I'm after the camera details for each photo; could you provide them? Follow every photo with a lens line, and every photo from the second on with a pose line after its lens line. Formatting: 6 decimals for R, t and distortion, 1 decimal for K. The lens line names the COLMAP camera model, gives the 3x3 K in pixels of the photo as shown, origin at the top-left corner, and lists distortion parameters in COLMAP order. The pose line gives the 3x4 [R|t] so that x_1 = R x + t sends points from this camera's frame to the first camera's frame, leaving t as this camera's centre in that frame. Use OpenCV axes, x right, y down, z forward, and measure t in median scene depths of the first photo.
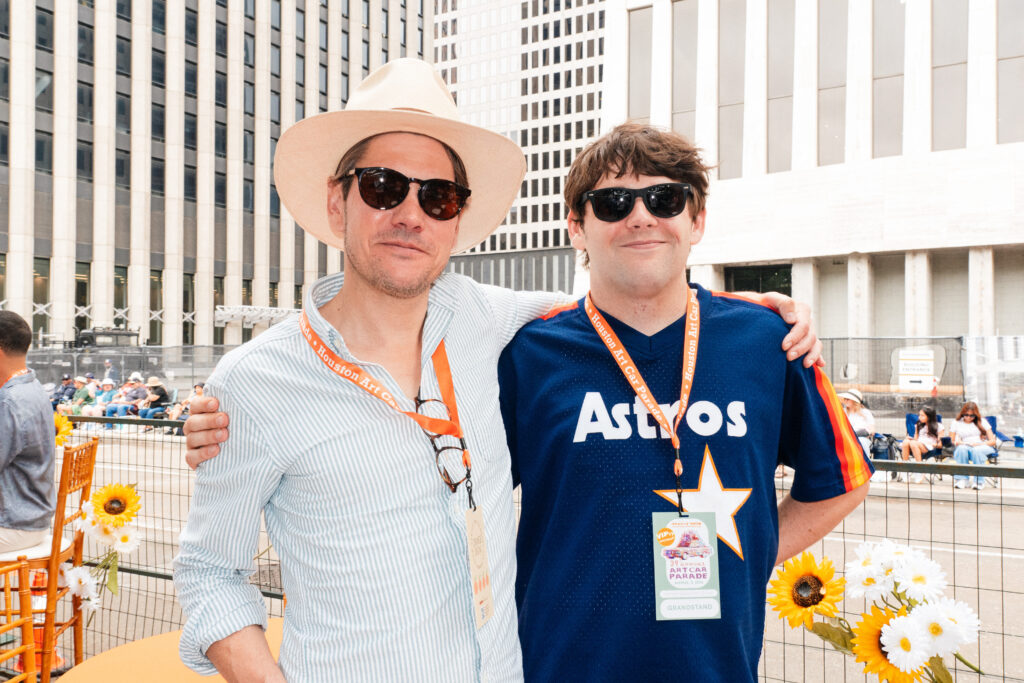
lens RADIAL K [[907.5, 0, 512.5], [0, 907.5, 349.4], [0, 0, 1]] dist [0.052414, -0.002864]
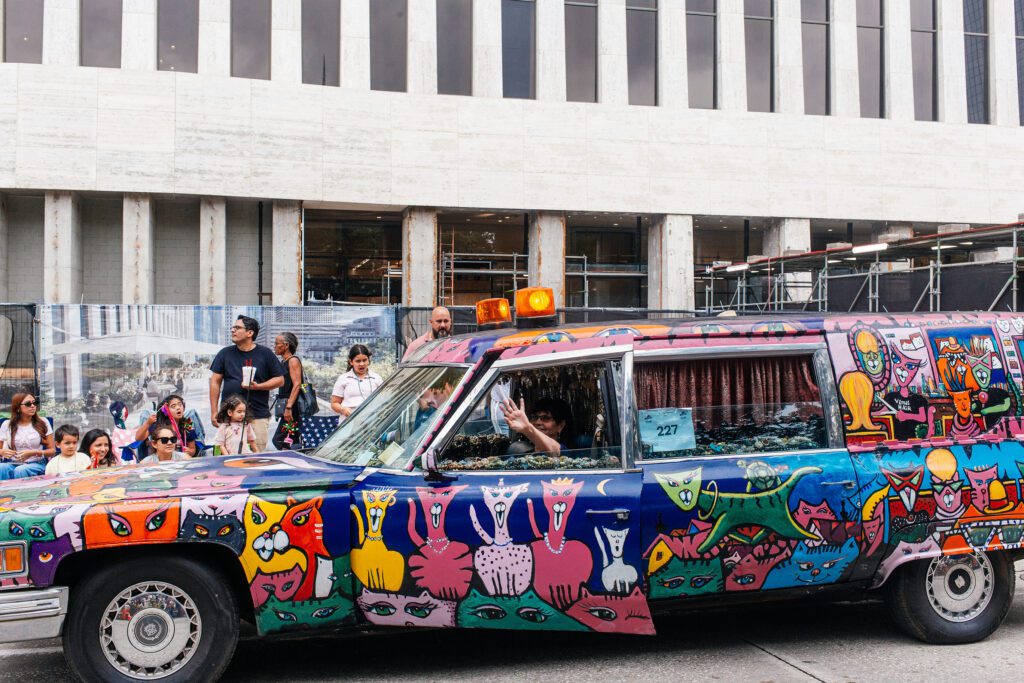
lens RADIAL K [[1152.4, 0, 500.9], [0, 1152.4, 347.3], [0, 0, 1]] dist [0.026531, 0.000000]
pose [[0.732256, -0.006586, 0.680998, 0.147556], [-0.009734, 0.999750, 0.020135, -0.001829], [-0.680960, -0.021373, 0.732009, 0.105967]]
